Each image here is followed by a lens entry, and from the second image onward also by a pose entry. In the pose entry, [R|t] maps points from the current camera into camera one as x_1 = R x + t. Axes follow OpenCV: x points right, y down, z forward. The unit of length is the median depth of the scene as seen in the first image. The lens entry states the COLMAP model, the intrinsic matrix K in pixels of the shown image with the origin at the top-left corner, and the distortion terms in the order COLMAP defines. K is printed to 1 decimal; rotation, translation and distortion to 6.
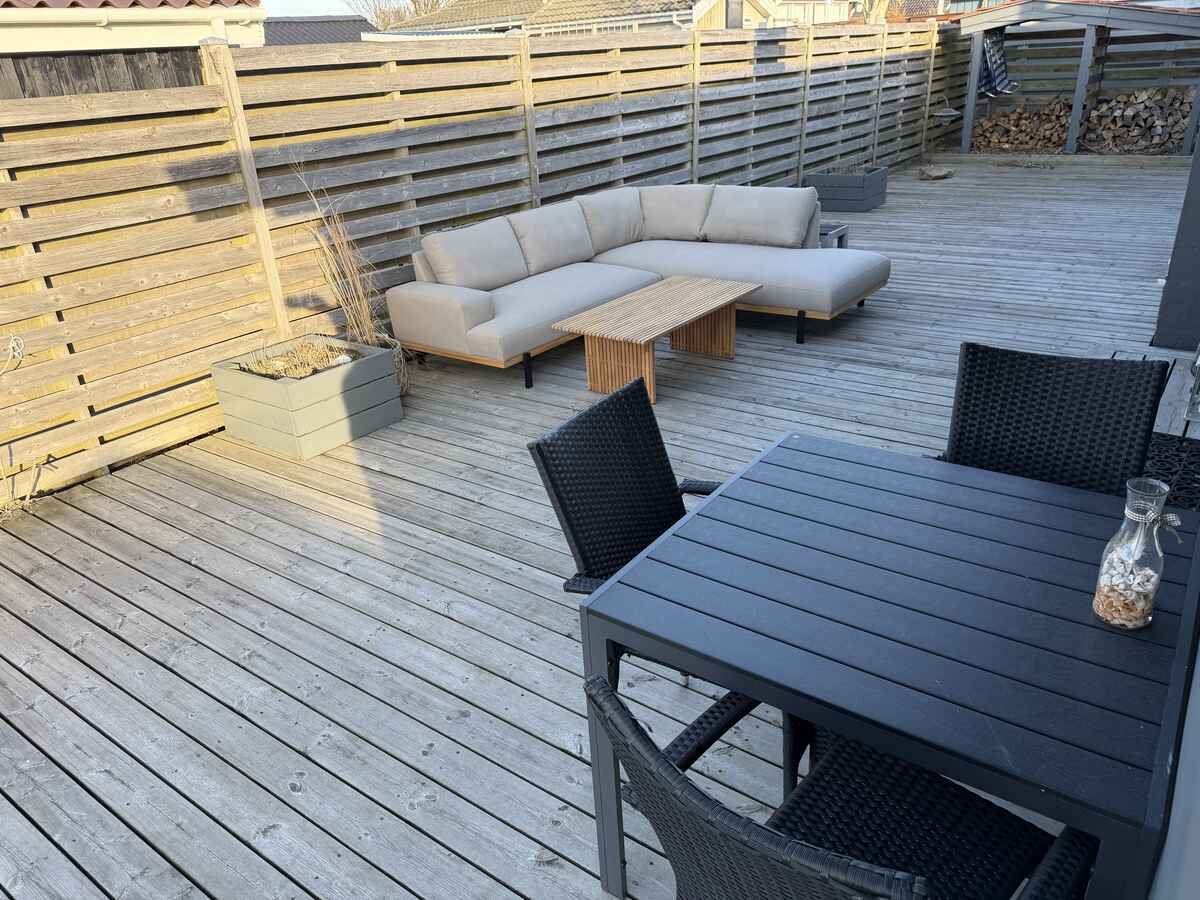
lens RADIAL K [[837.2, 0, 600.0], [0, 837.2, 450.0], [0, 0, 1]] dist [0.060318, -0.069594]
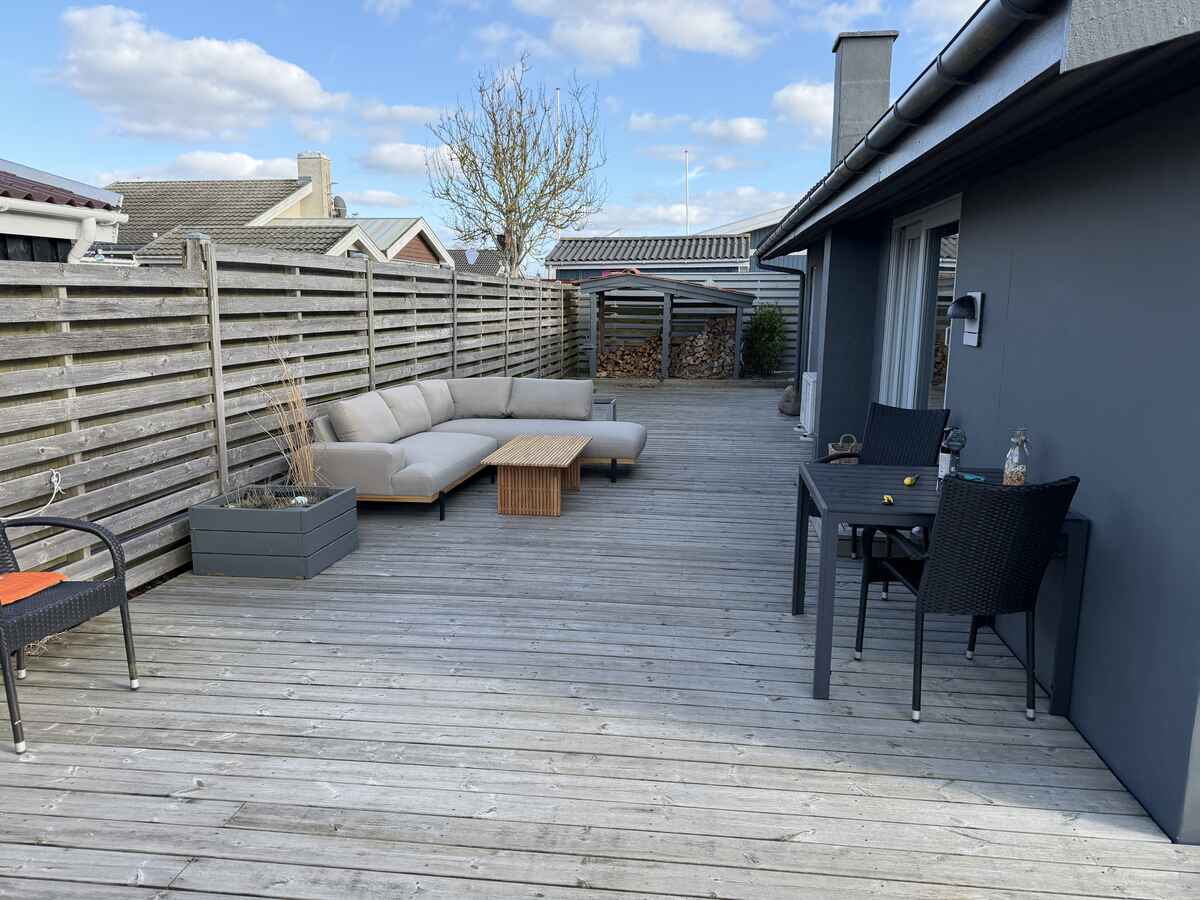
lens RADIAL K [[837.2, 0, 600.0], [0, 837.2, 450.0], [0, 0, 1]] dist [0.060318, -0.069594]
pose [[0.868561, -0.016974, 0.495292, -0.401247], [0.150094, 0.961485, -0.230259, 0.116813], [-0.472307, 0.274334, 0.837655, -0.128130]]
